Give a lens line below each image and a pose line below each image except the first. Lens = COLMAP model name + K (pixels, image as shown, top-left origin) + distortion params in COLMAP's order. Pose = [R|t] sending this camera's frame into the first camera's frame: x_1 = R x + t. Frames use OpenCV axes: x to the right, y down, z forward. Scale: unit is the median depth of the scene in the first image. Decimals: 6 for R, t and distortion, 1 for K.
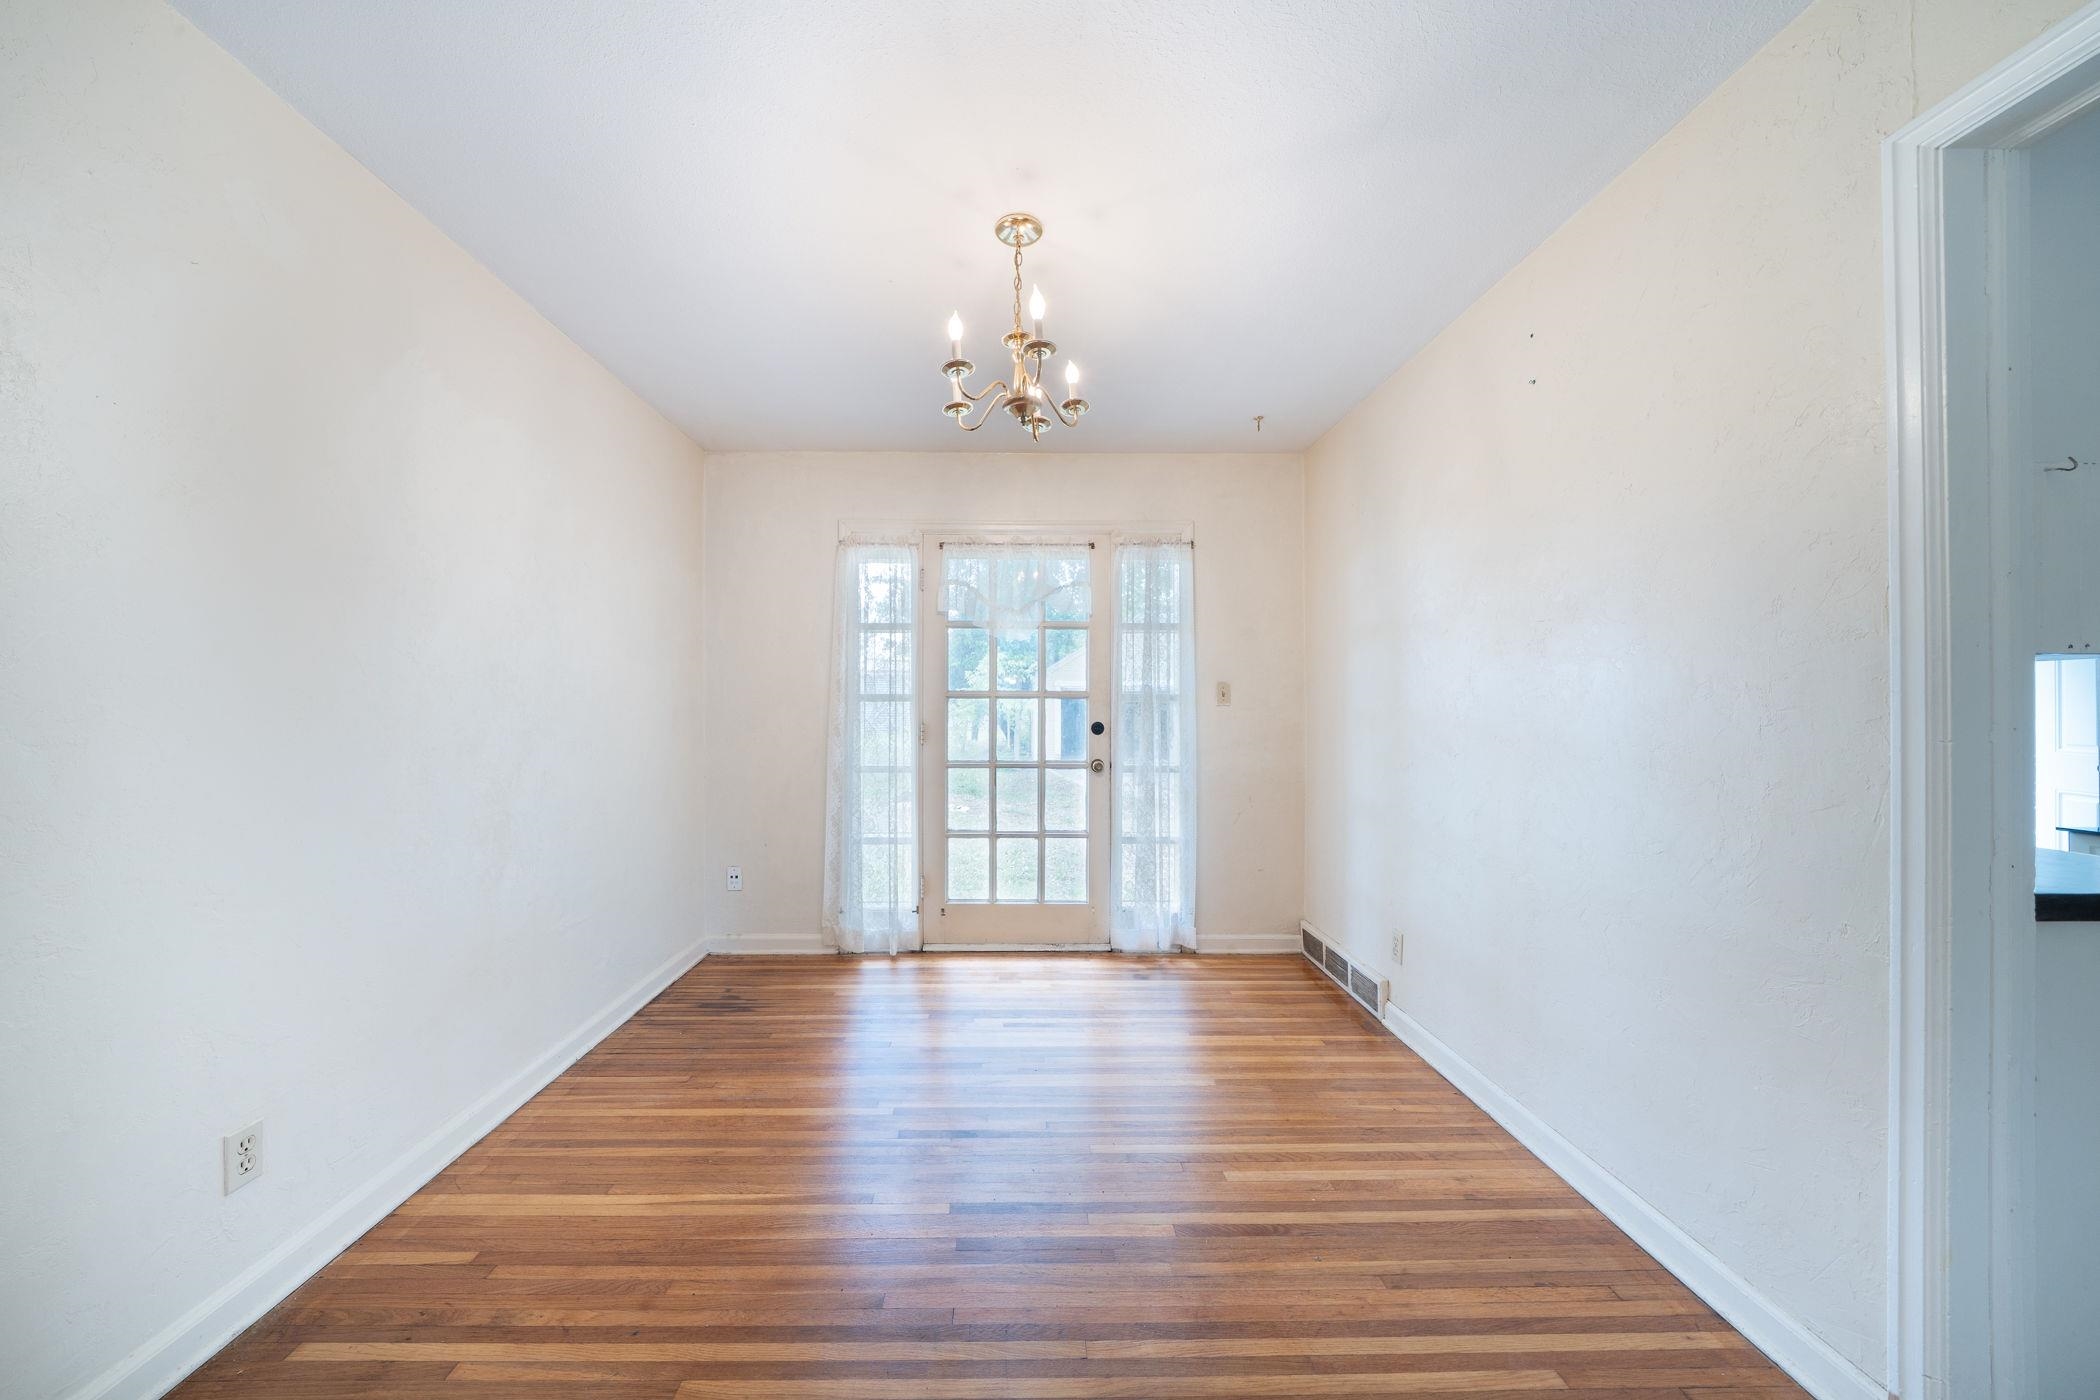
lens RADIAL K [[731.5, 0, 1050.0], [0, 731.5, 700.0], [0, 0, 1]] dist [-0.007390, 0.000102]
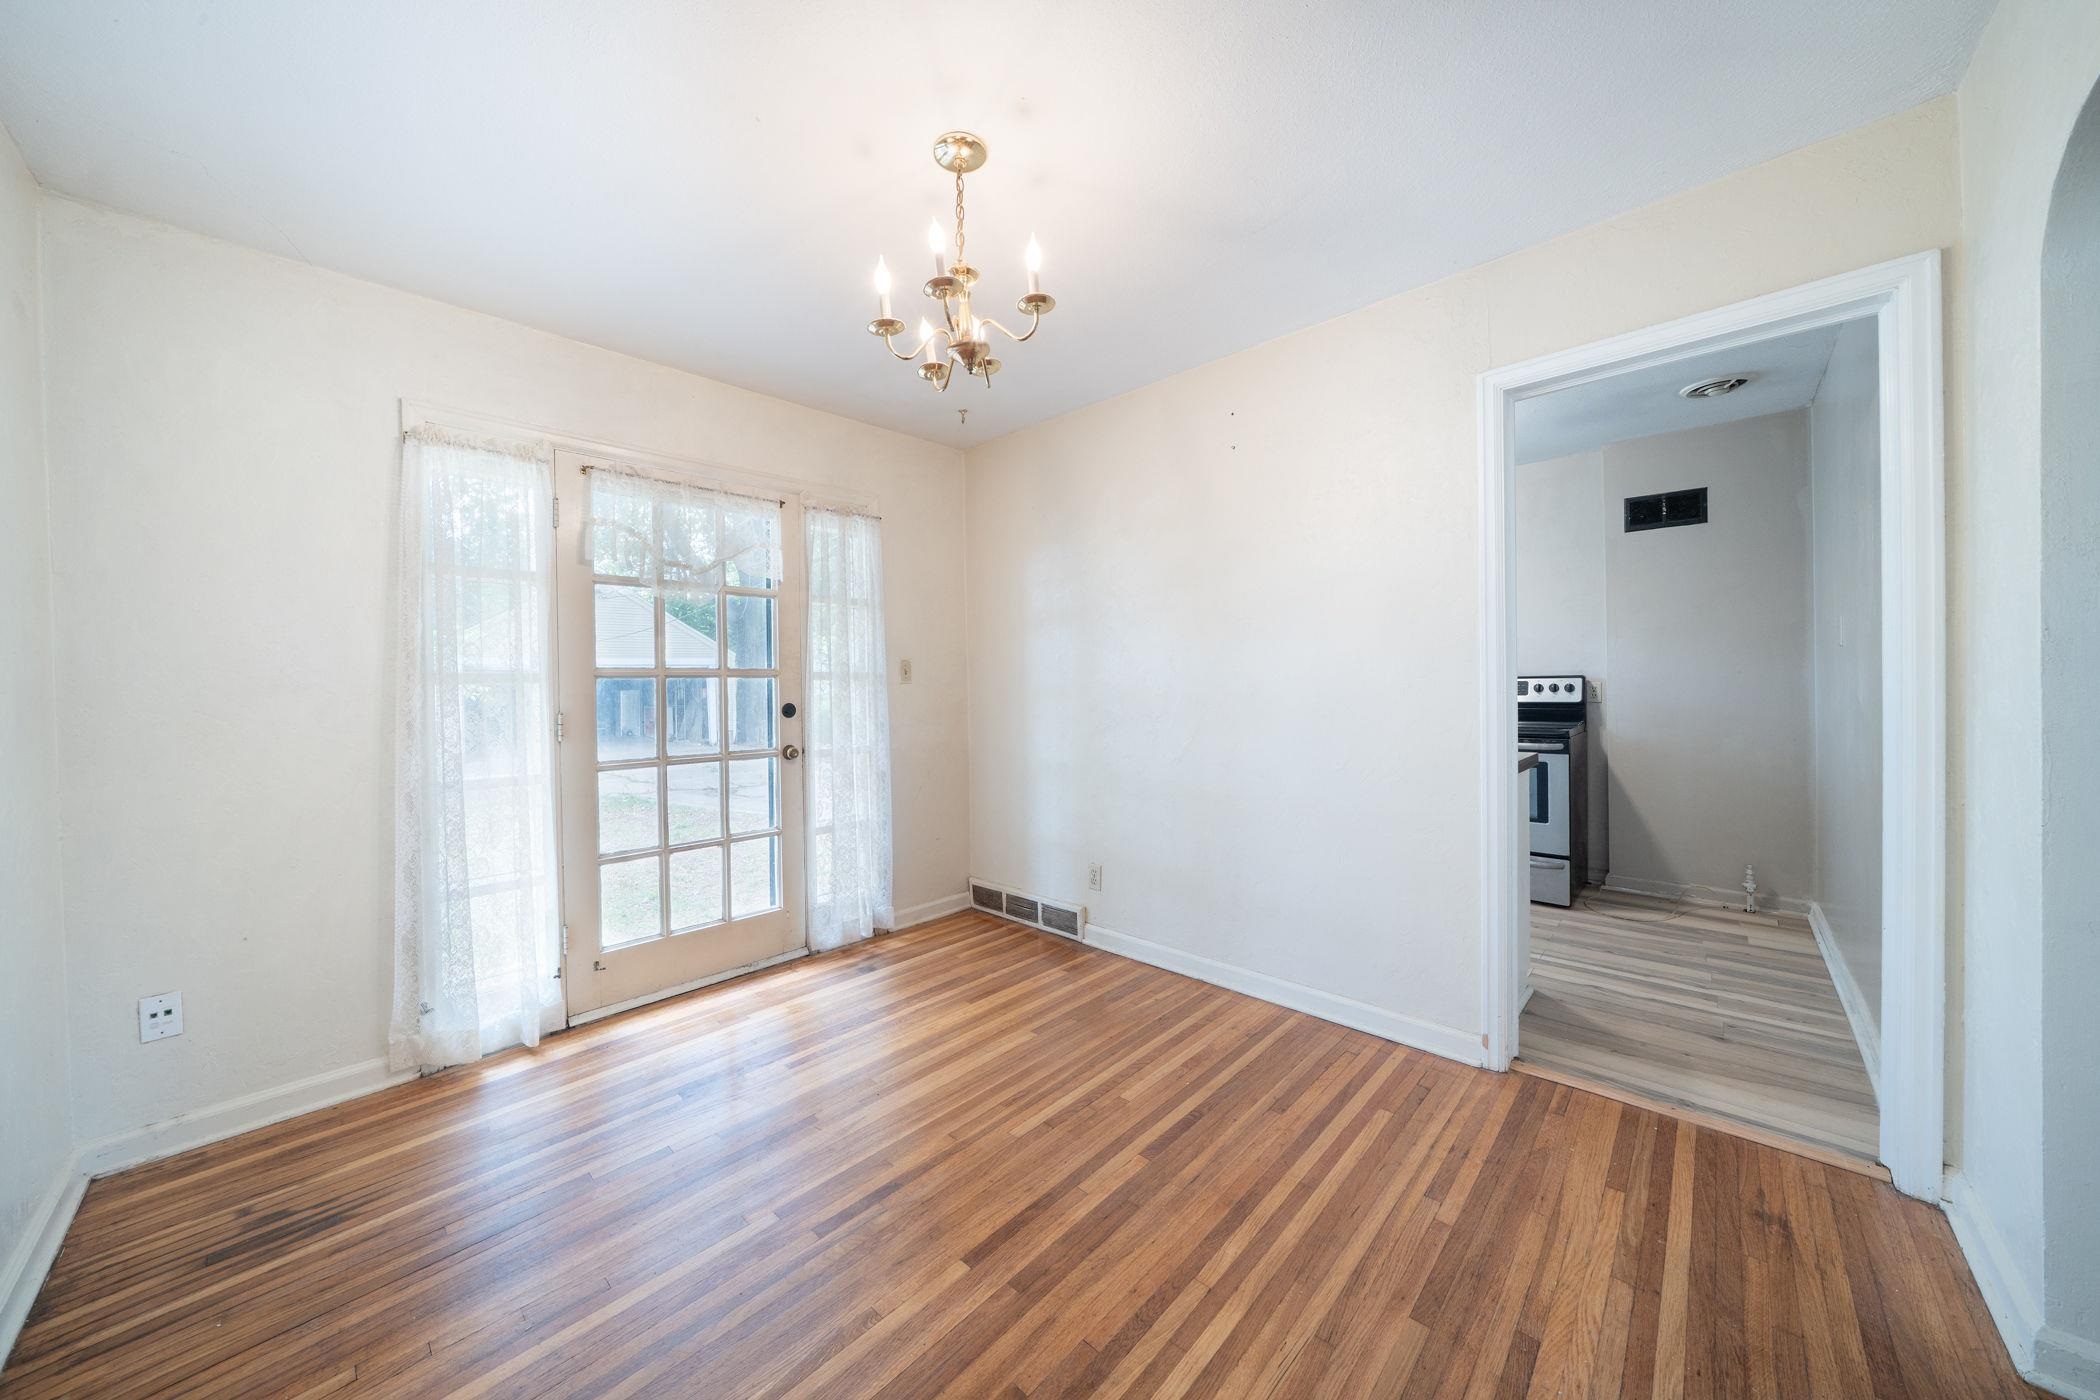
lens RADIAL K [[706.4, 0, 1046.9], [0, 706.4, 687.4], [0, 0, 1]] dist [-0.001250, 0.000085]
pose [[0.708055, -0.016234, 0.705971, -0.342820], [0.010662, 0.999868, 0.012298, 0.003704], [-0.706077, -0.001181, 0.708134, 0.180189]]
